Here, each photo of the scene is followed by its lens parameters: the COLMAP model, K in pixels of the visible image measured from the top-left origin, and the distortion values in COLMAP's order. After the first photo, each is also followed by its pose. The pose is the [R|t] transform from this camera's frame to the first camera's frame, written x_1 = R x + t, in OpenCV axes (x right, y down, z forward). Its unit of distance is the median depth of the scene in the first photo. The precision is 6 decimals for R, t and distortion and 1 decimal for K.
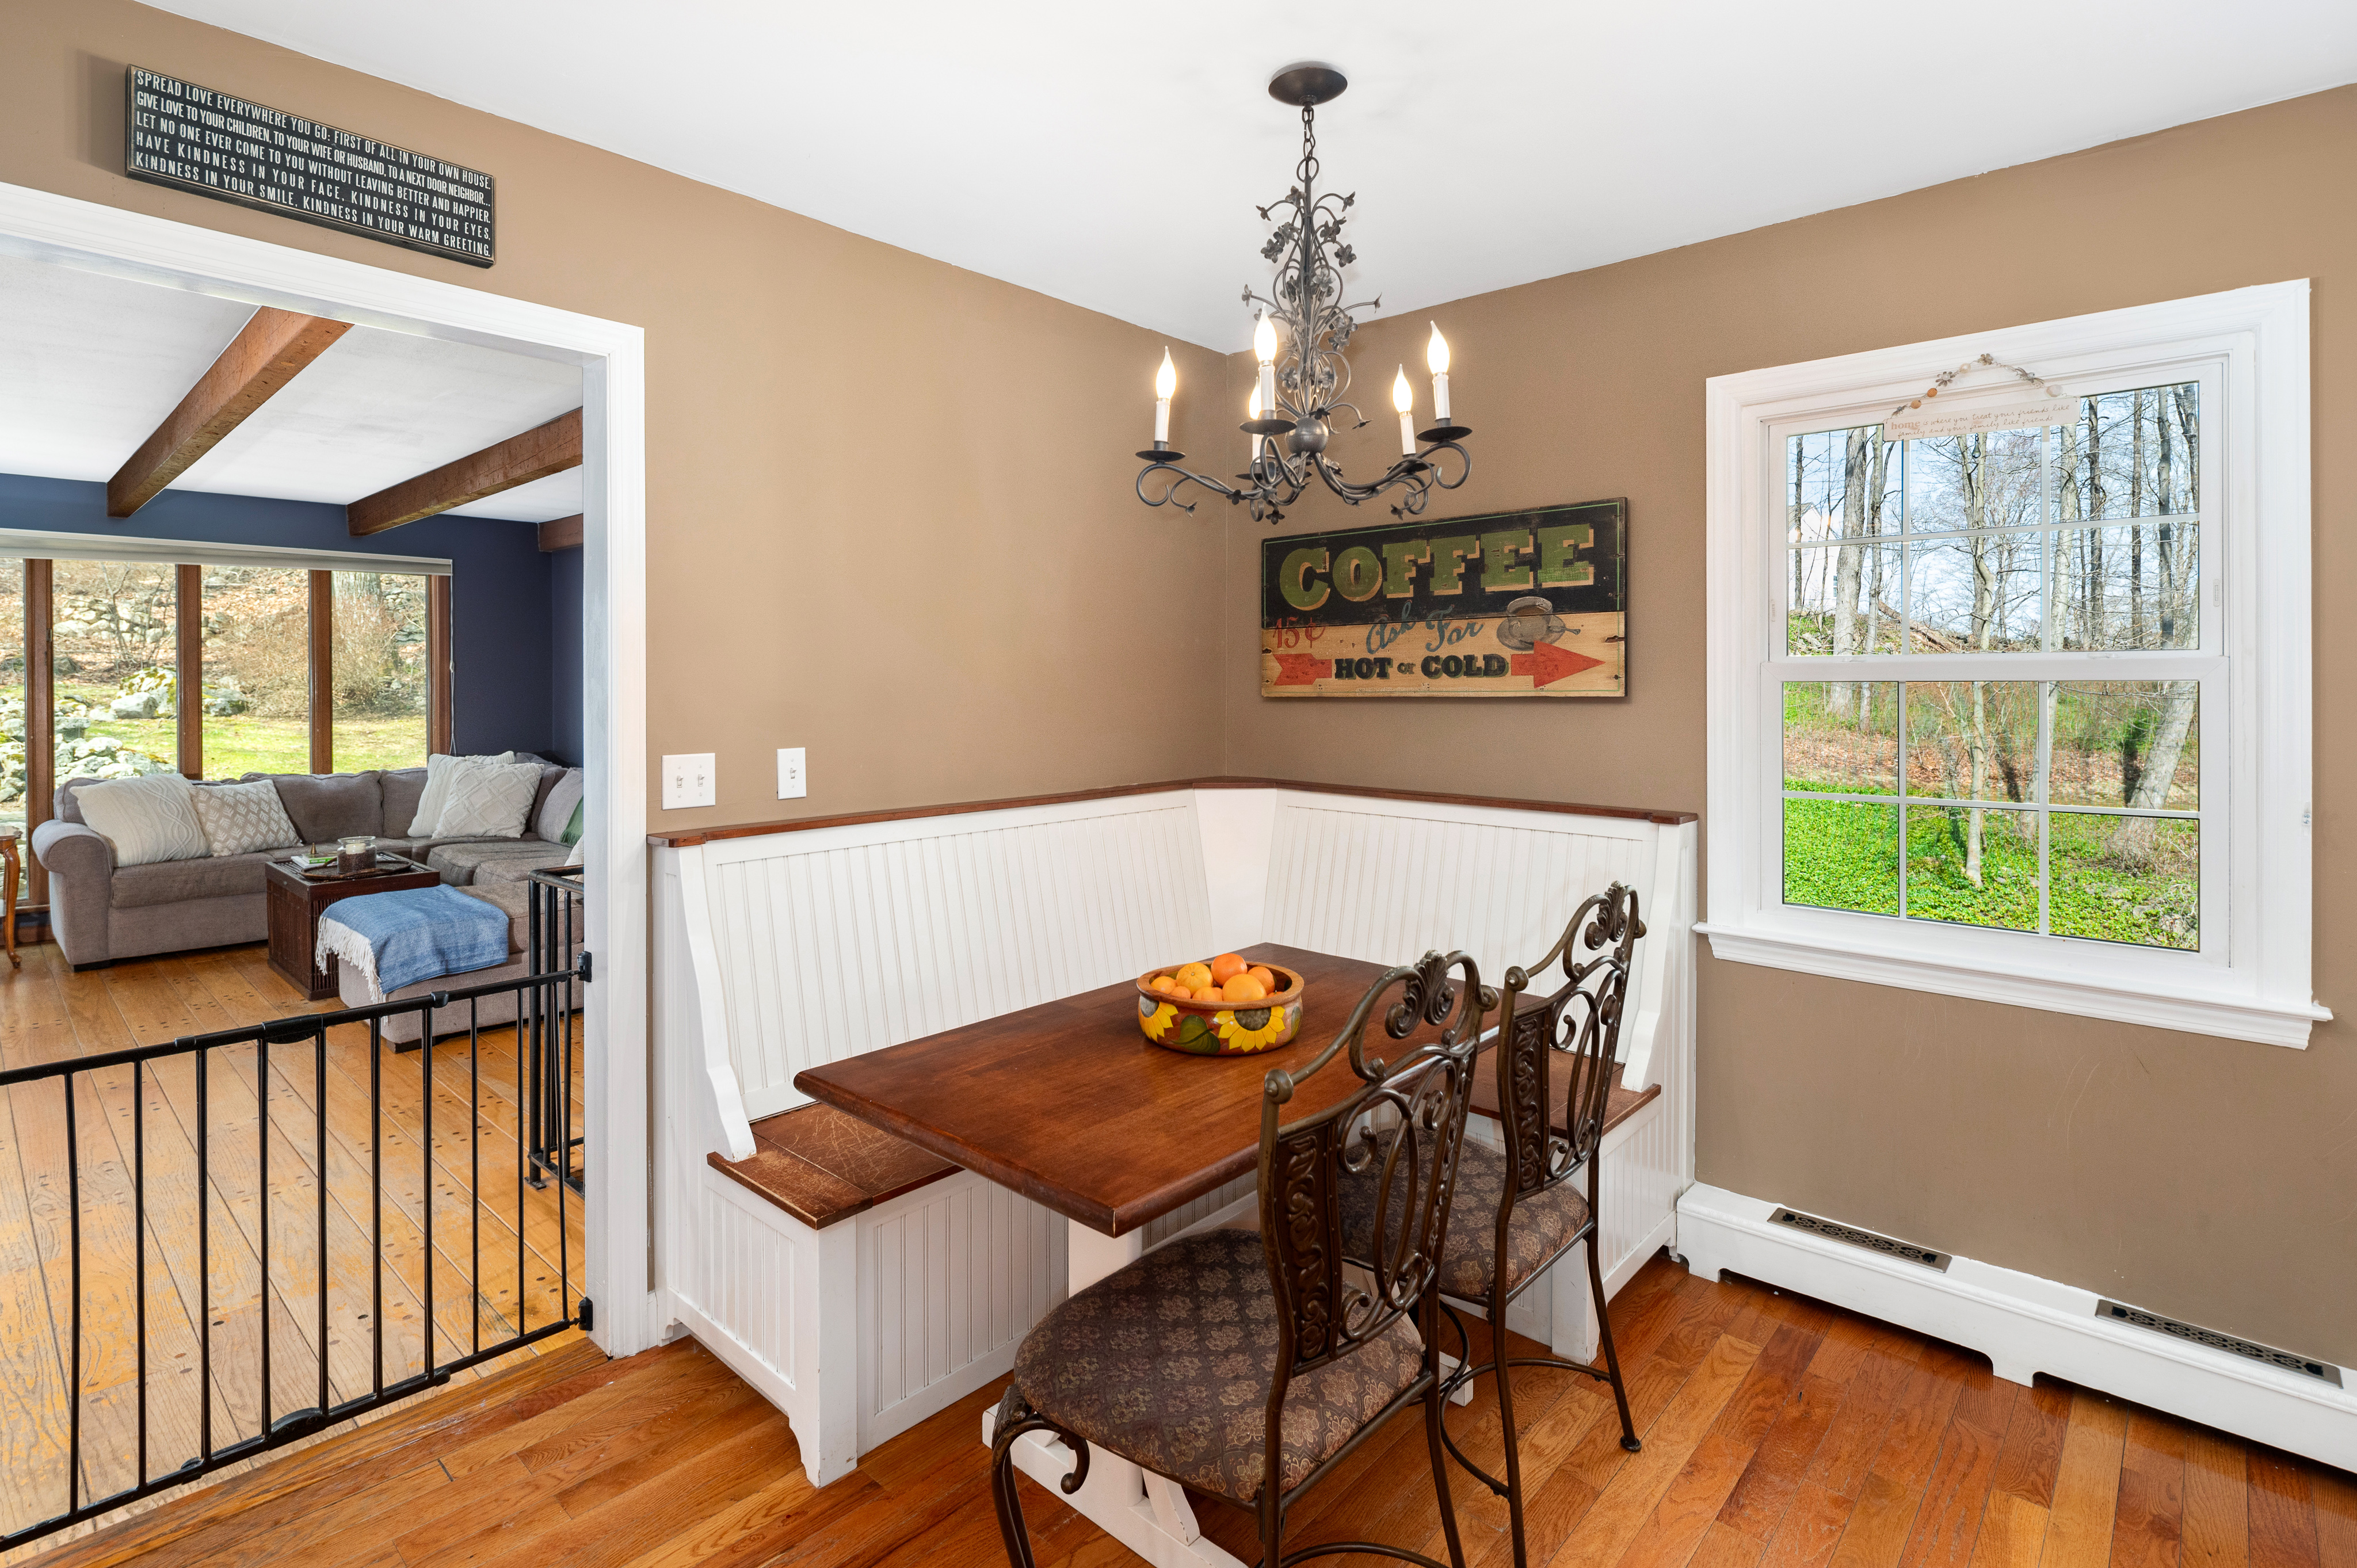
lens RADIAL K [[1158.8, 0, 1198.9], [0, 1158.8, 712.2], [0, 0, 1]] dist [0.014707, -0.006325]
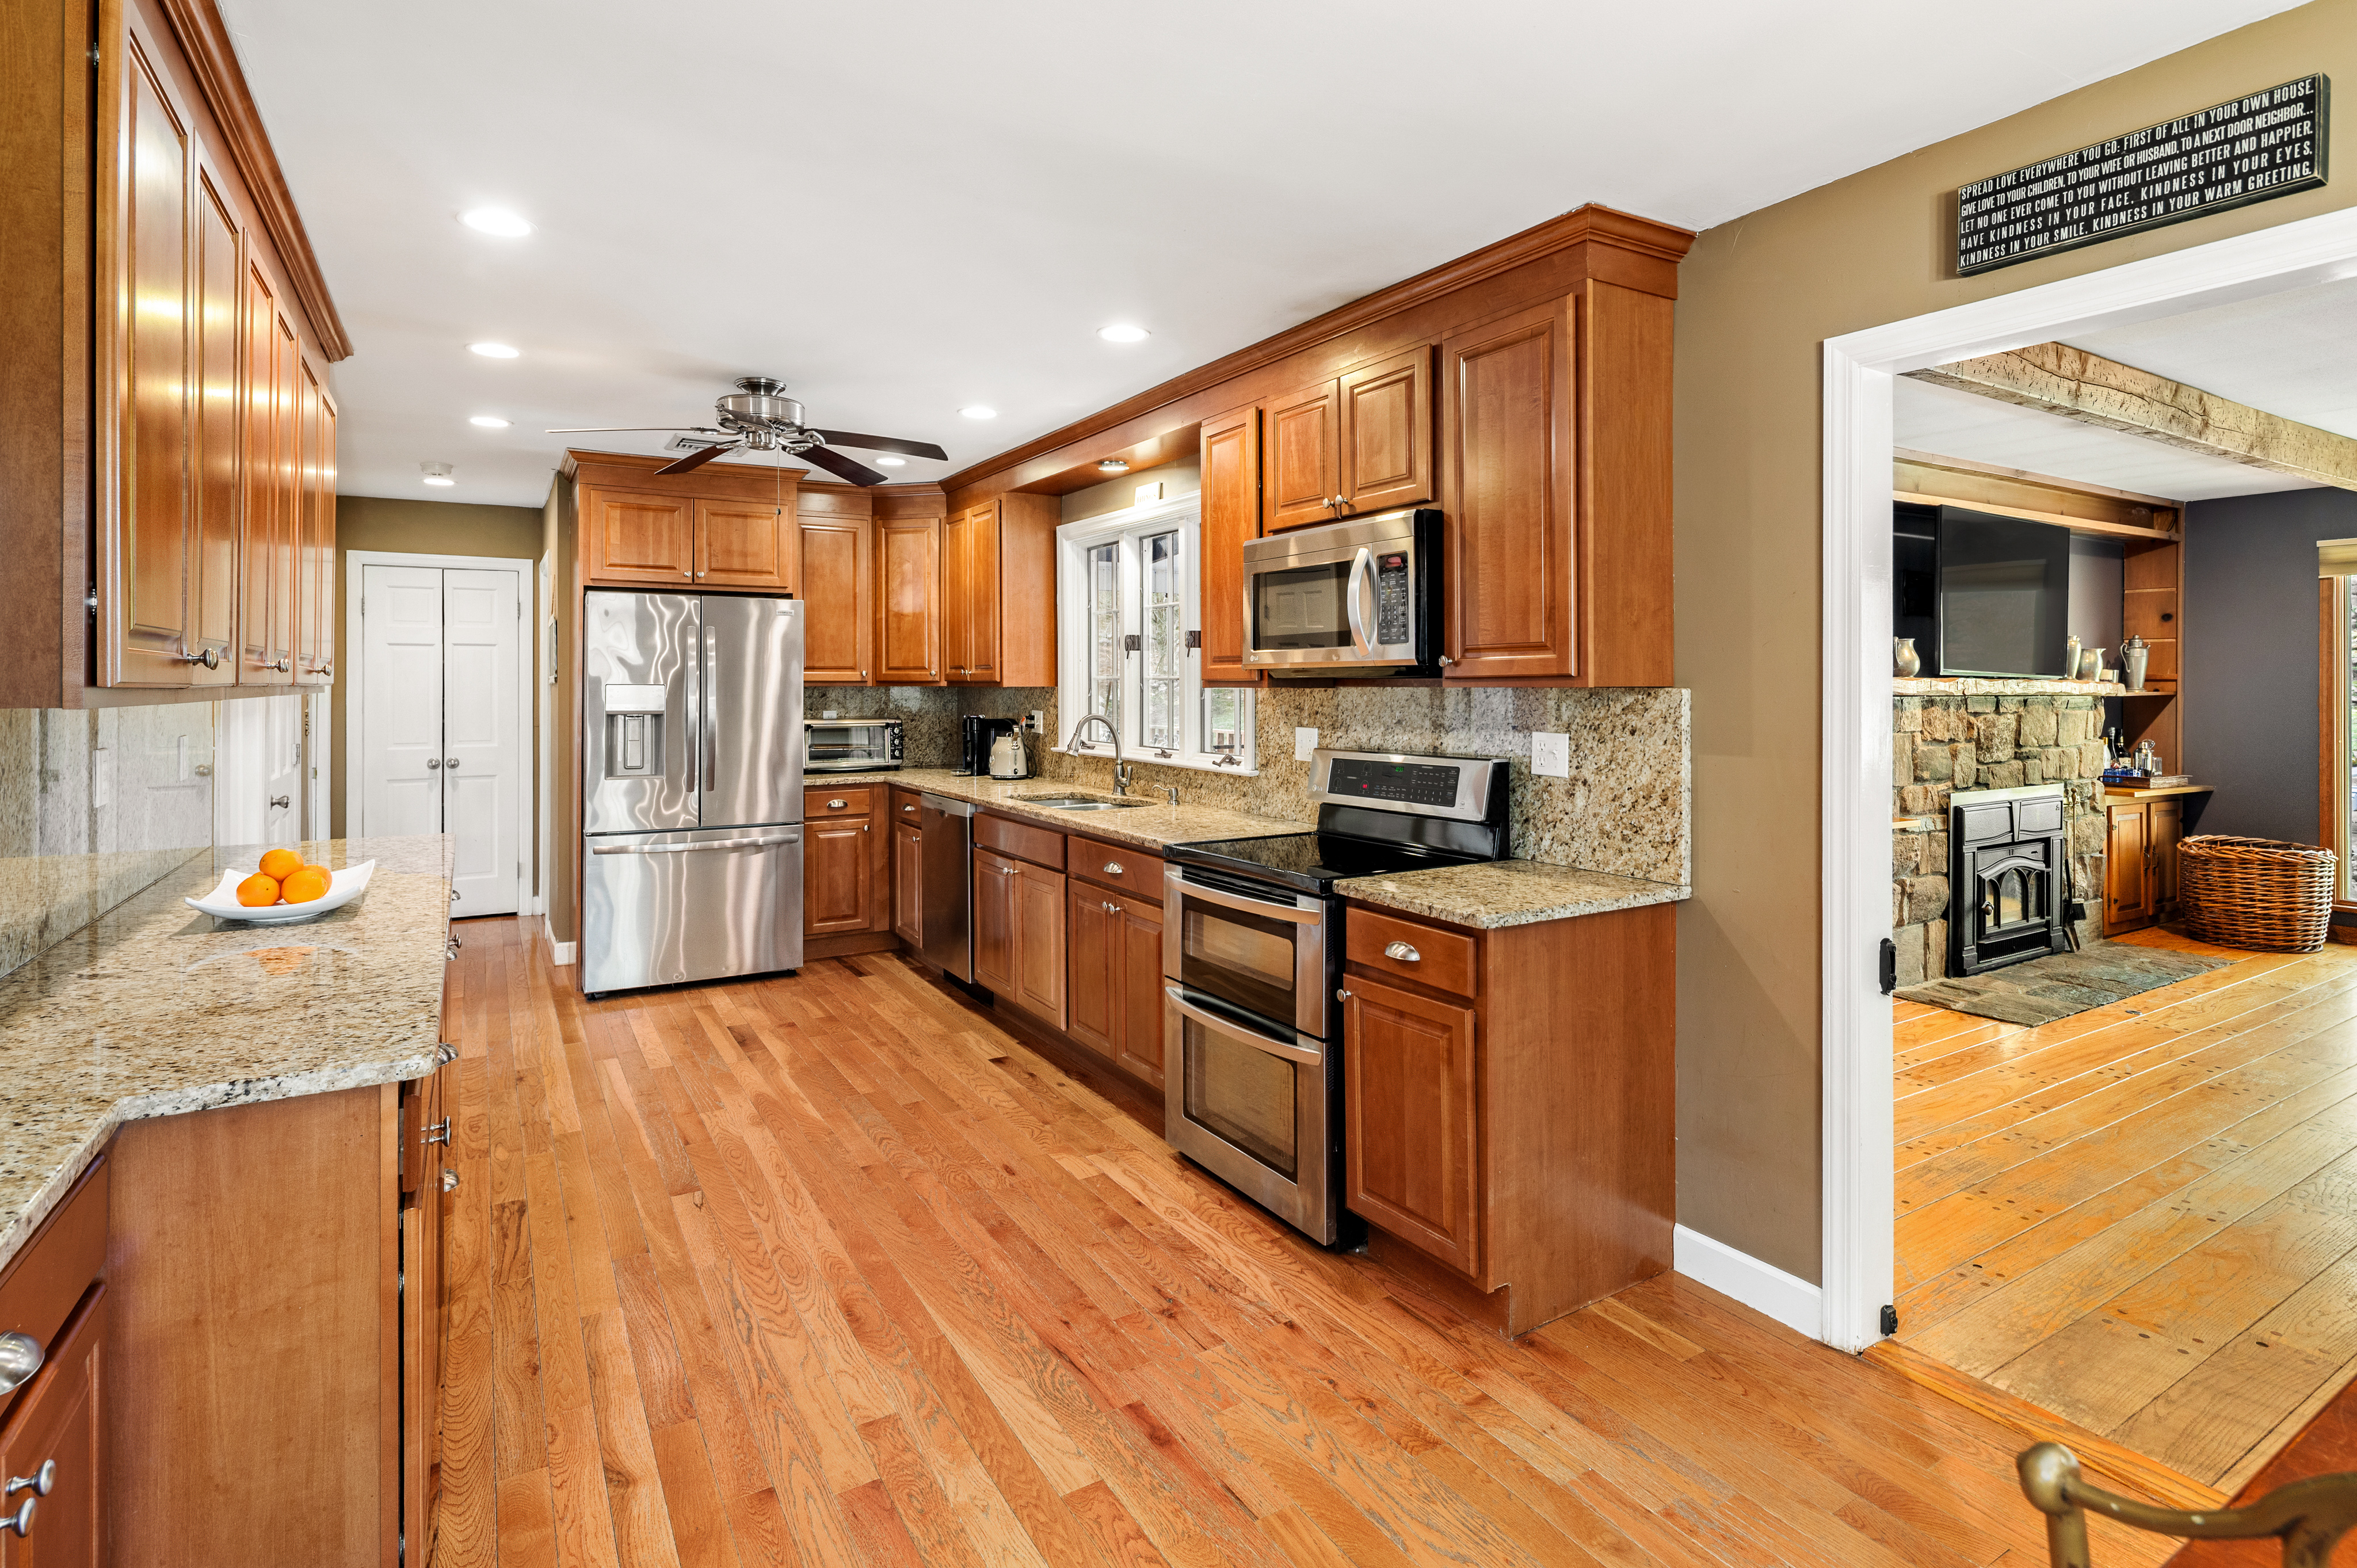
lens RADIAL K [[1158.8, 0, 1189.9], [0, 1158.8, 670.2], [0, 0, 1]] dist [0.014707, -0.006325]
pose [[-0.283327, -0.010503, -0.958966, 0.217870], [-0.026291, 0.999649, -0.003180, -0.009658], [0.958663, 0.024311, -0.283504, 0.262613]]
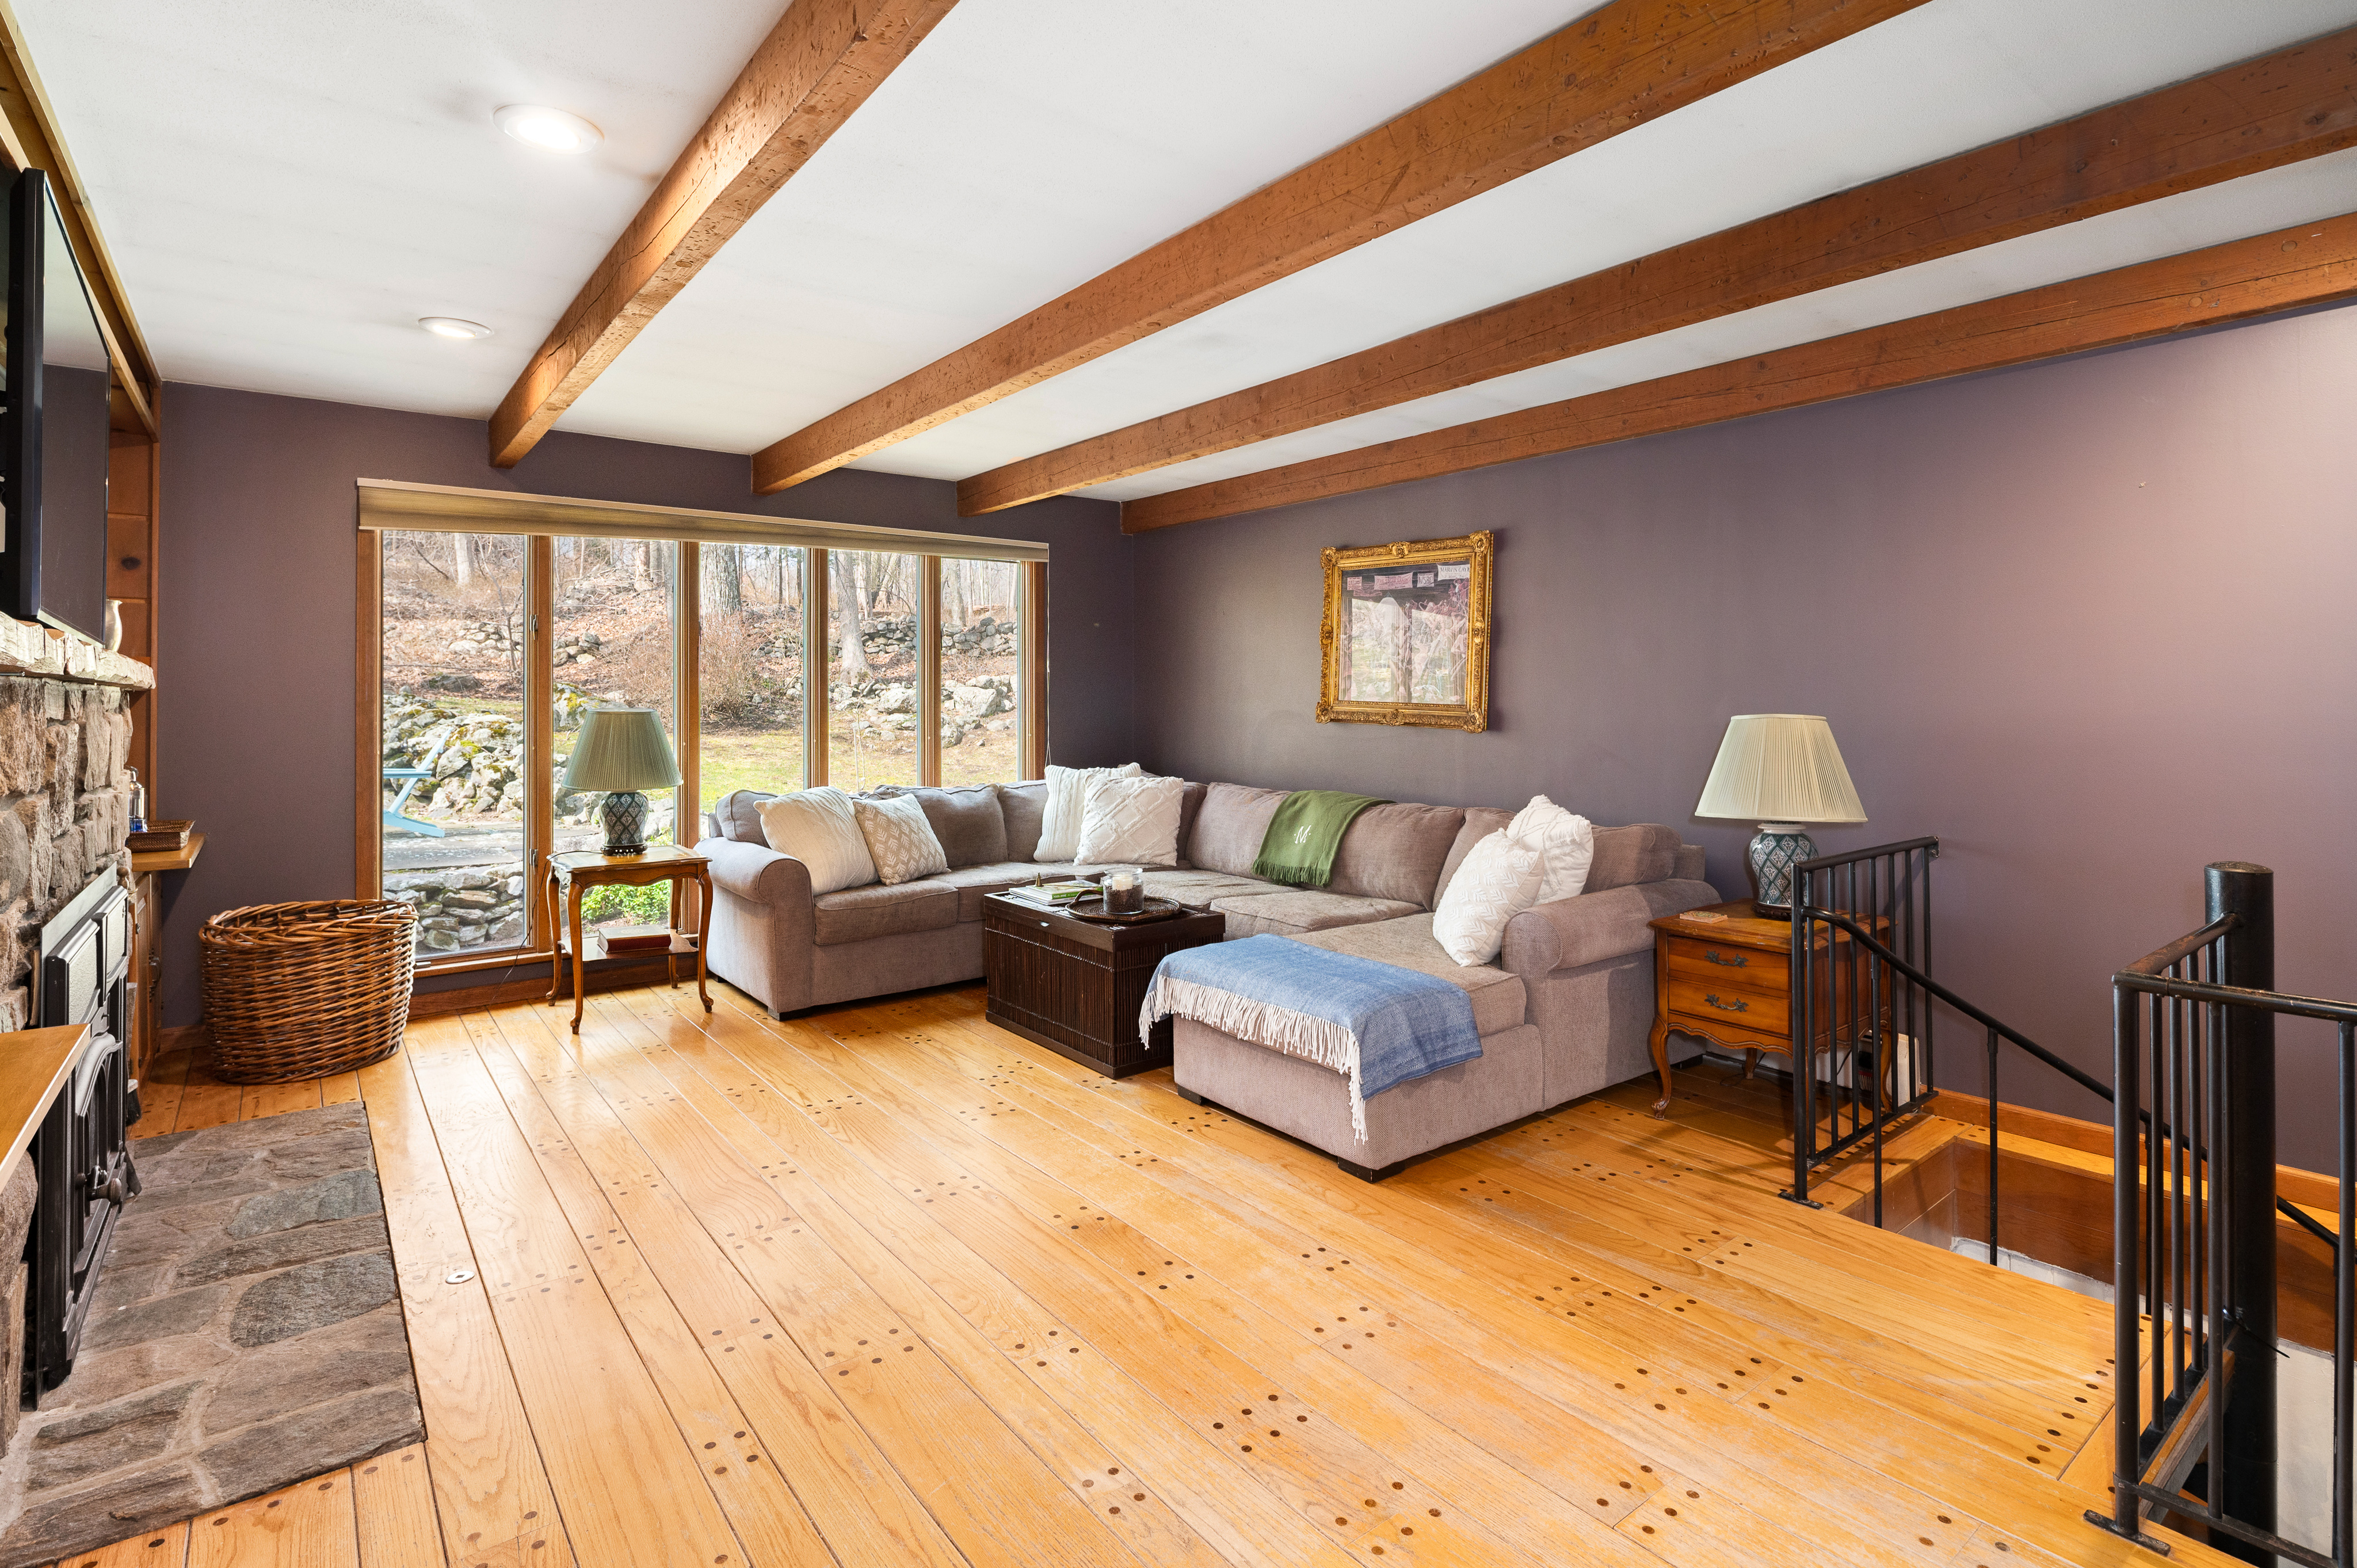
lens RADIAL K [[1158.8, 0, 1212.6], [0, 1158.8, 688.2], [0, 0, 1]] dist [0.014707, -0.006325]
pose [[0.988100, -0.004794, -0.153740, -0.682003], [-0.000719, 0.999359, -0.035785, 0.015887], [0.153813, 0.035470, 0.987463, 0.279271]]
